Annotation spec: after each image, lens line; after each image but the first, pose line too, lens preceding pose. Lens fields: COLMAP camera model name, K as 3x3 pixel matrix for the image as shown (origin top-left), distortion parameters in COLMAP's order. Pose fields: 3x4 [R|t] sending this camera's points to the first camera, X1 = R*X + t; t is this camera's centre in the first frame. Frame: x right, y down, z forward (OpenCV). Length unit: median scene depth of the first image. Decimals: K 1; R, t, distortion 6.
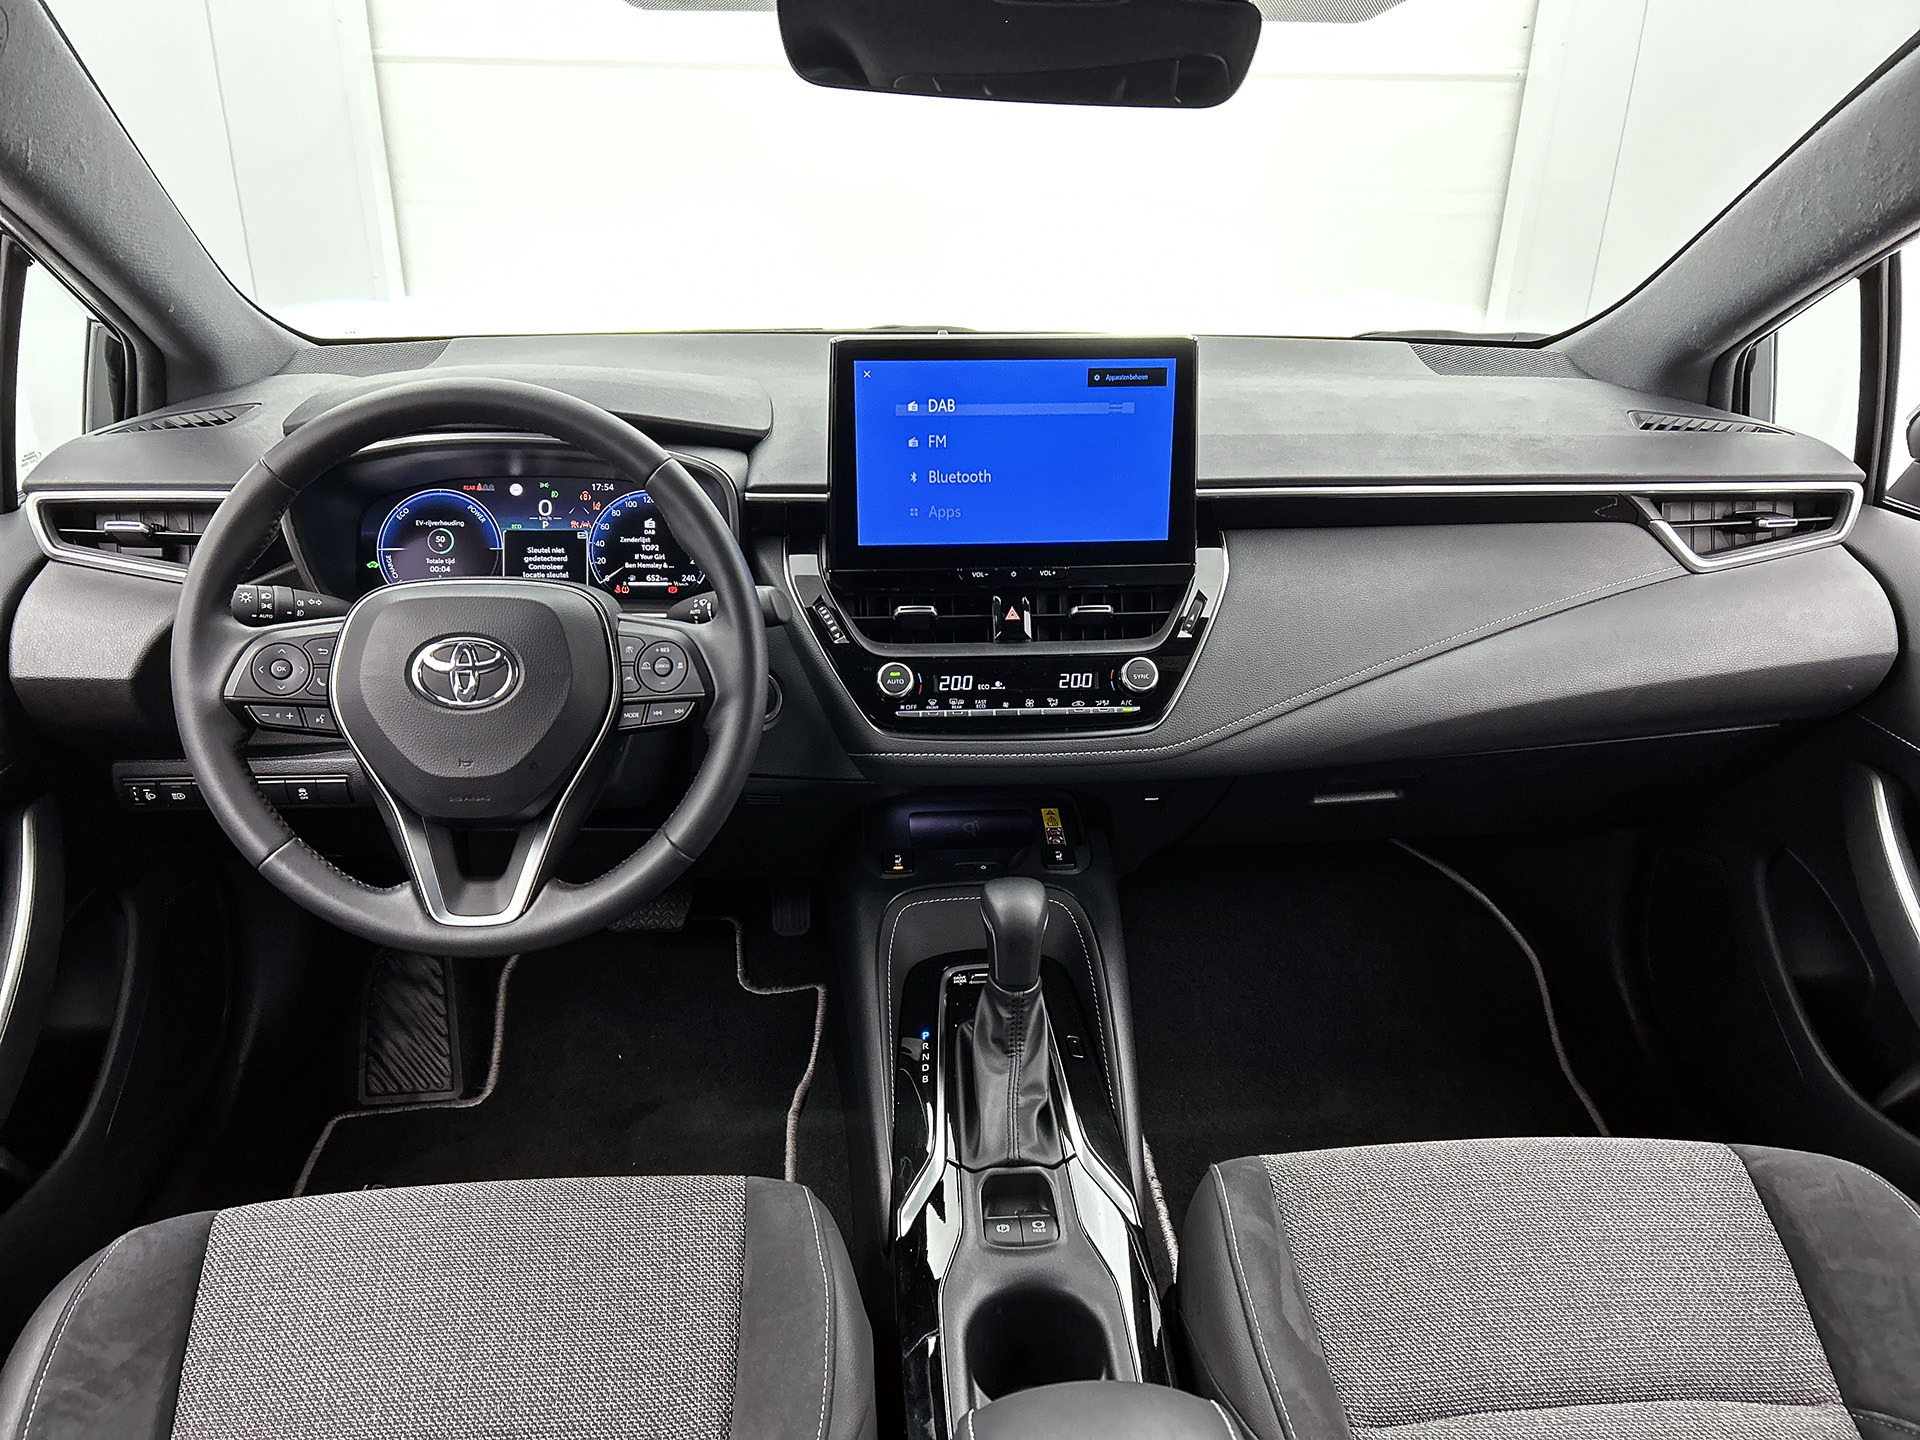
lens RADIAL K [[1439.2, 0, 964.9], [0, 1439.2, 726.8], [0, 0, 1]] dist [0.026801, -0.003852]
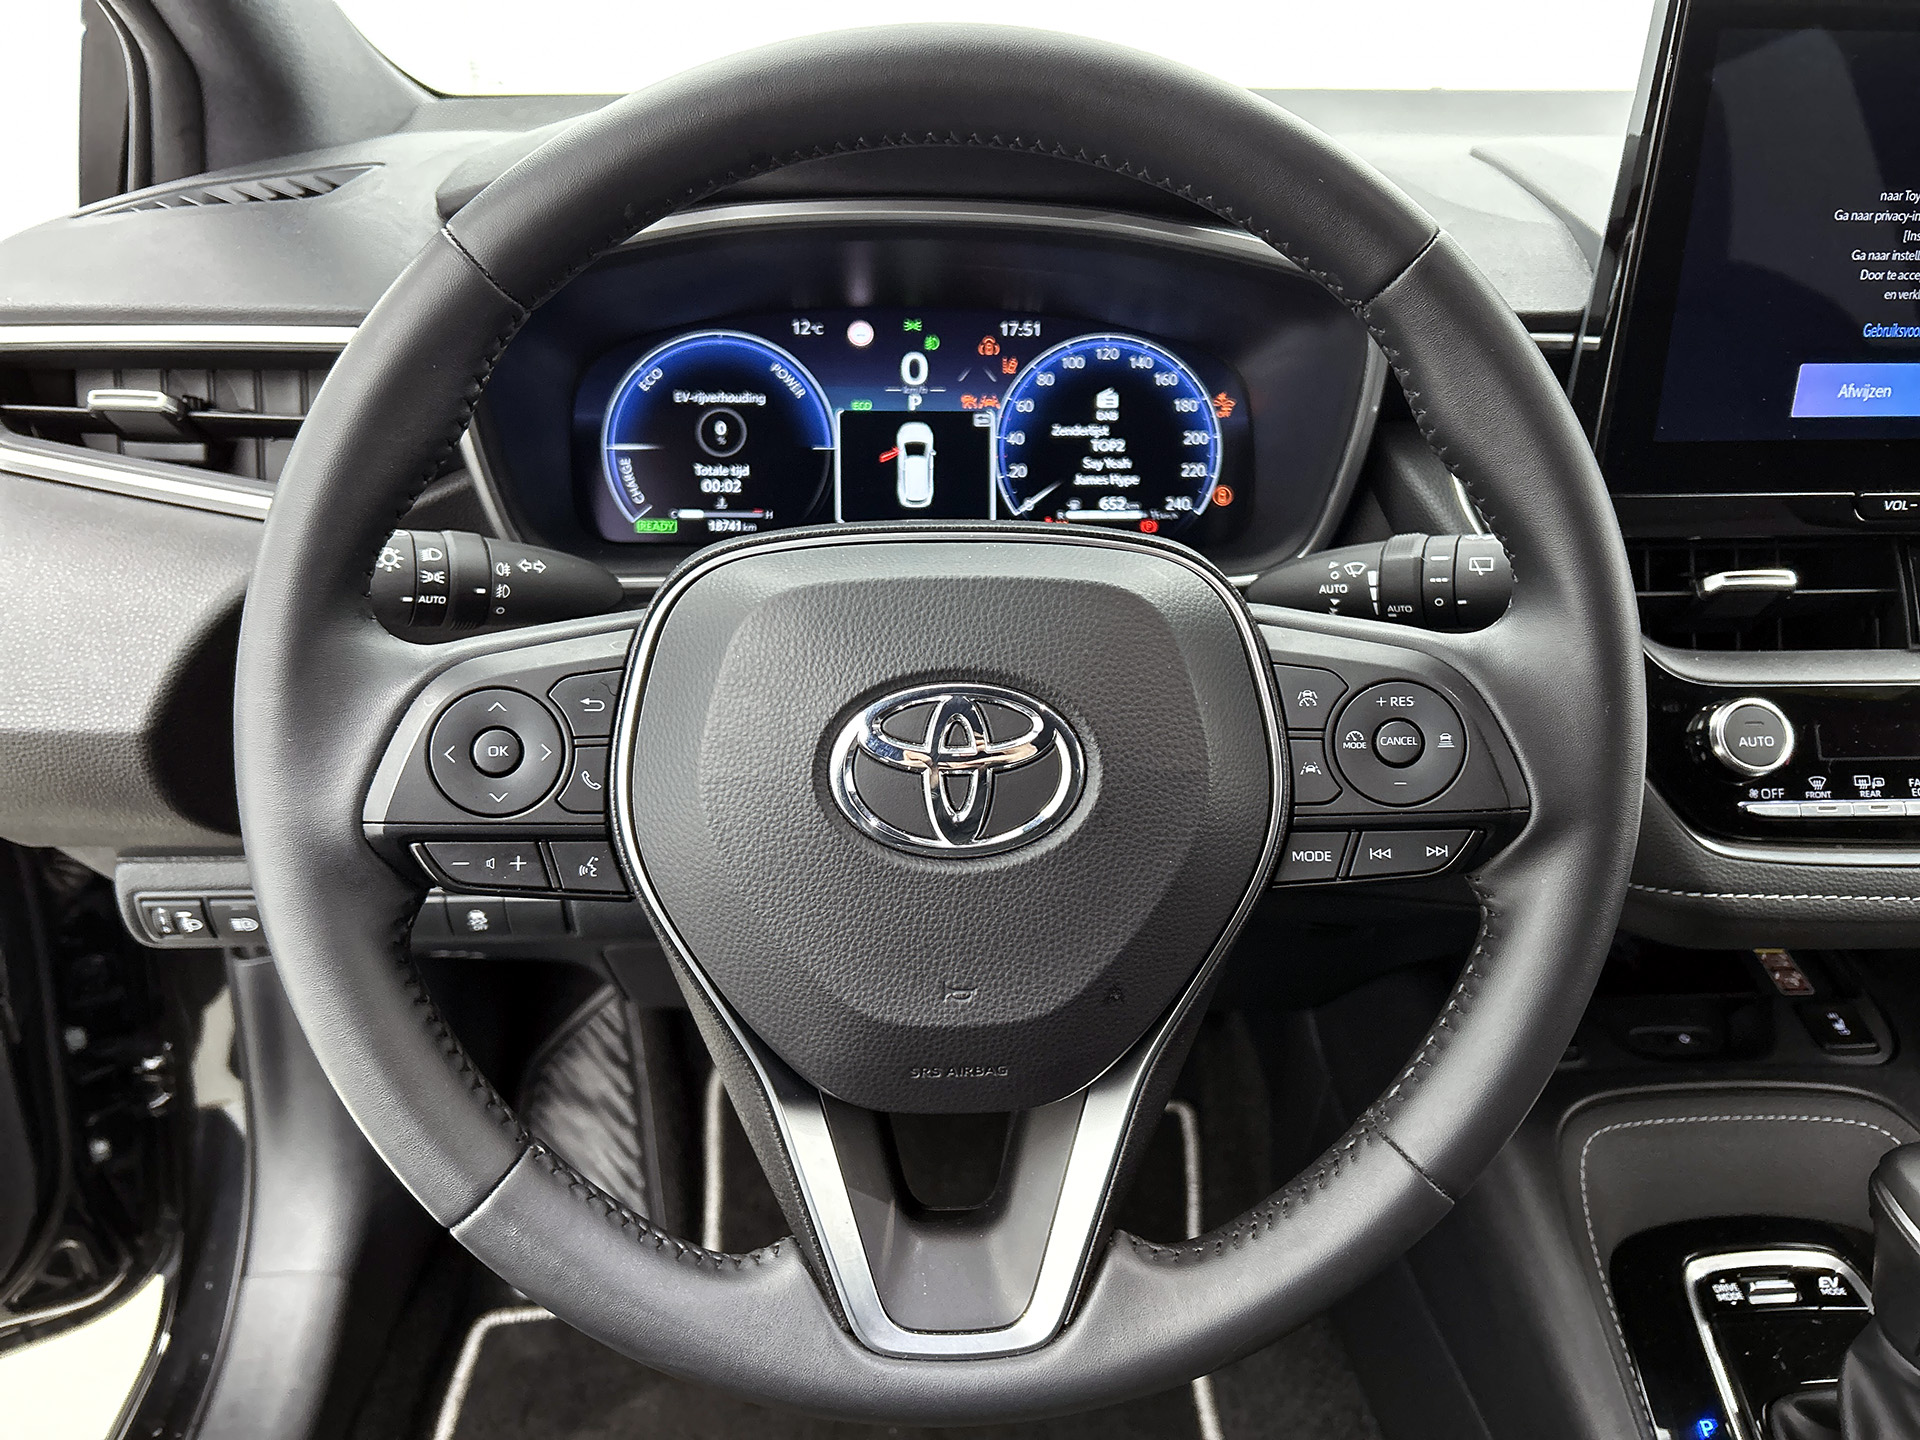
lens RADIAL K [[1453.5, 0, 951.4], [0, 1453.5, 709.8], [0, 0, 1]] dist [0.082225, -0.129620]
pose [[0.999264, 0.010997, -0.036751, -0.281082], [-0.008752, 0.998117, 0.060708, -0.065976], [0.037350, -0.060341, 0.997479, 0.507190]]
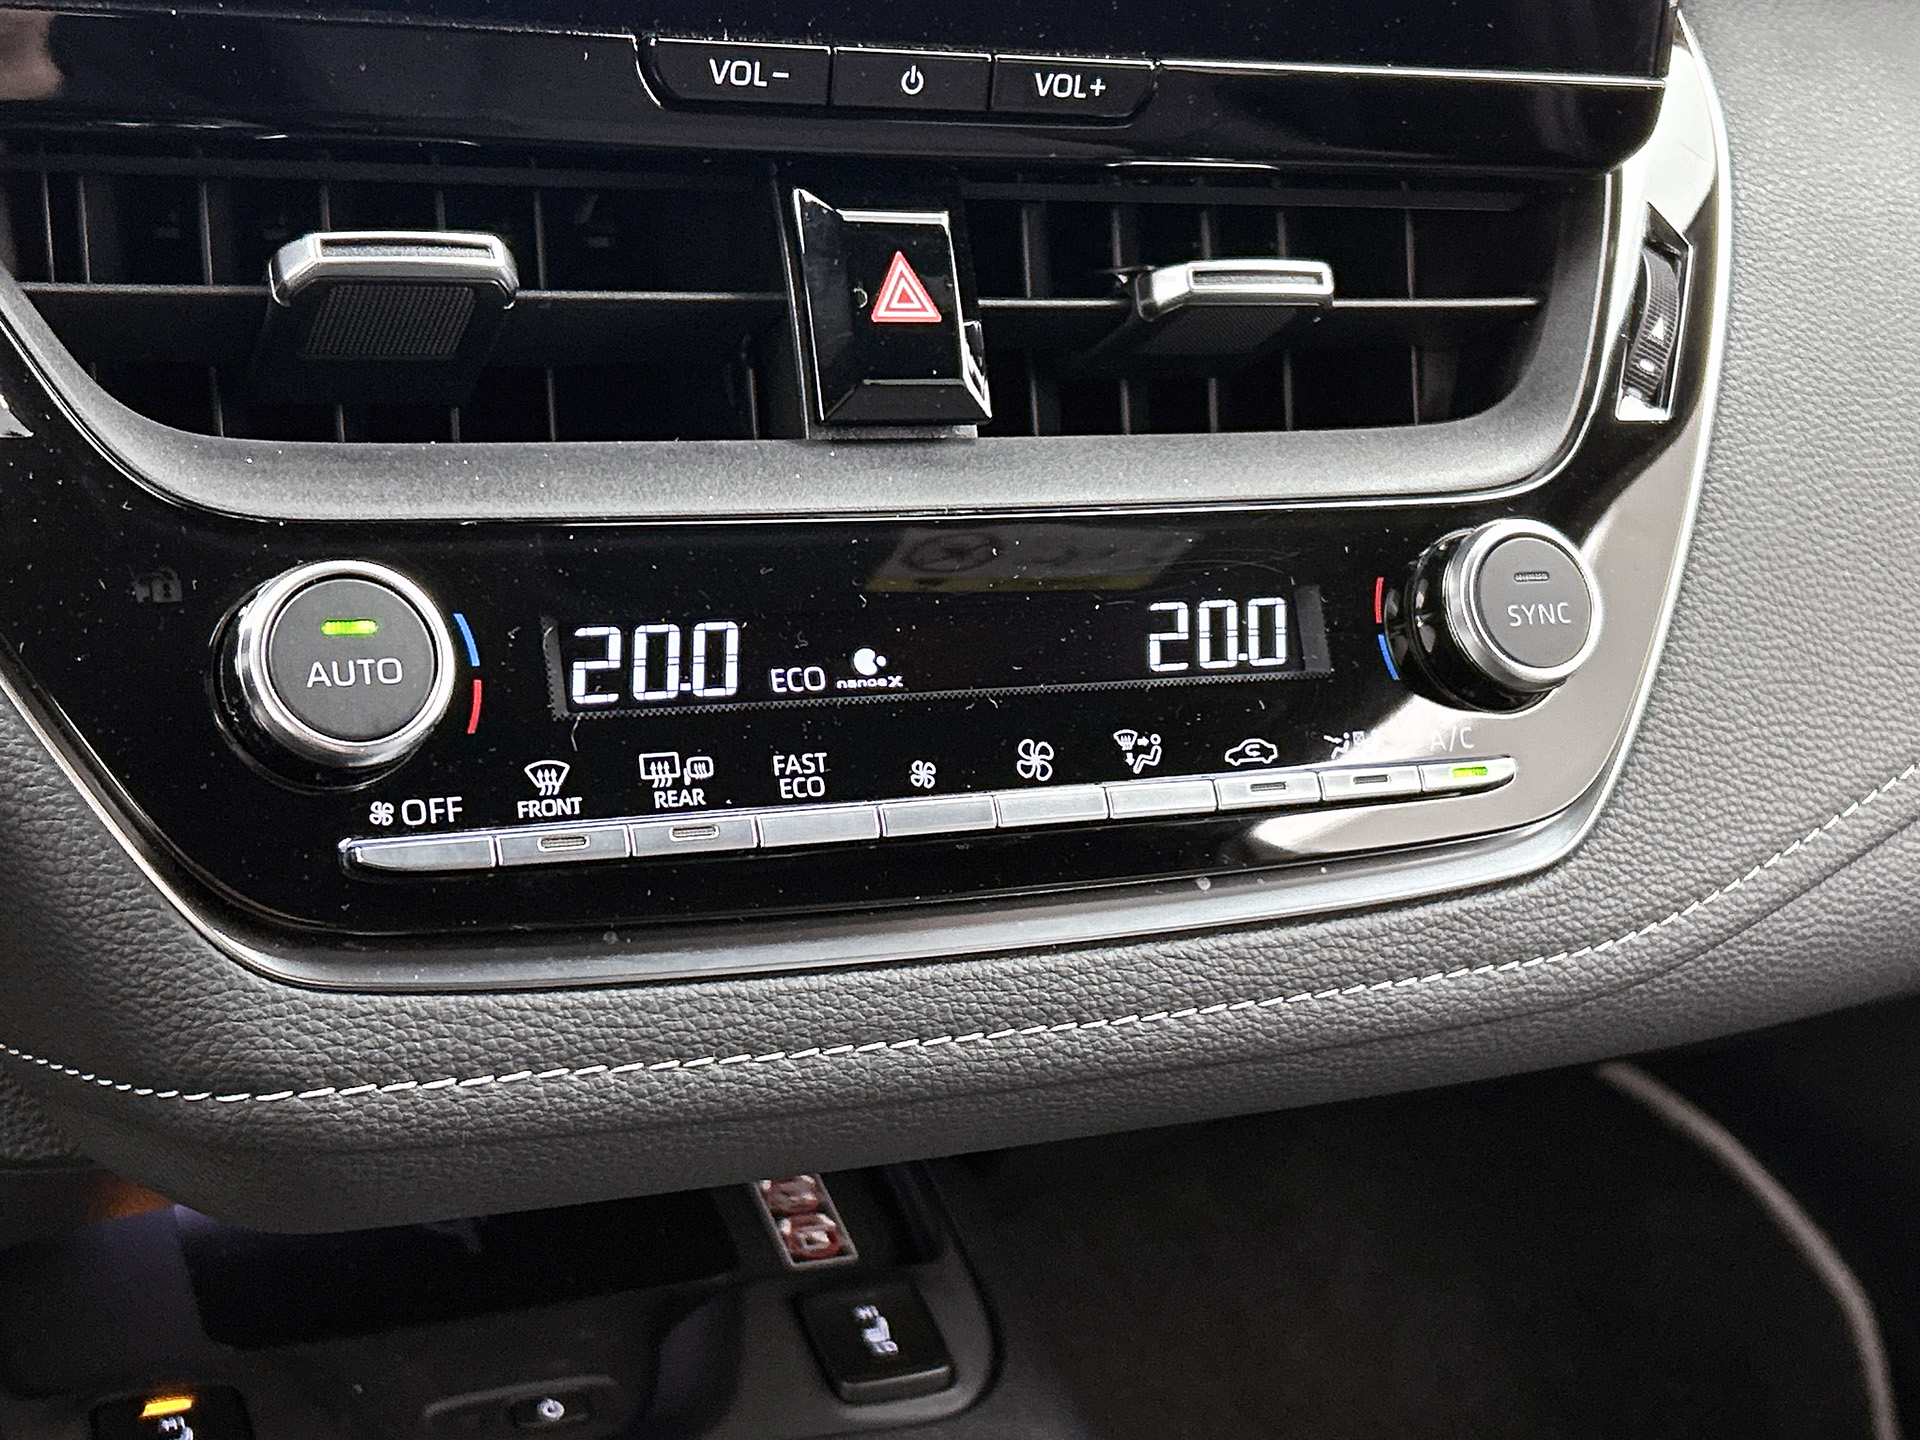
lens RADIAL K [[2811.8, 0, 960.0], [0, 2811.8, 720.0], [0, 0, 1]] dist [0.104936, -0.005316]
pose [[0.932401, -0.029508, 0.360219, -0.098349], [0.008146, 0.998124, 0.060677, -0.044156], [-0.361334, -0.053641, 0.930892, 0.644798]]
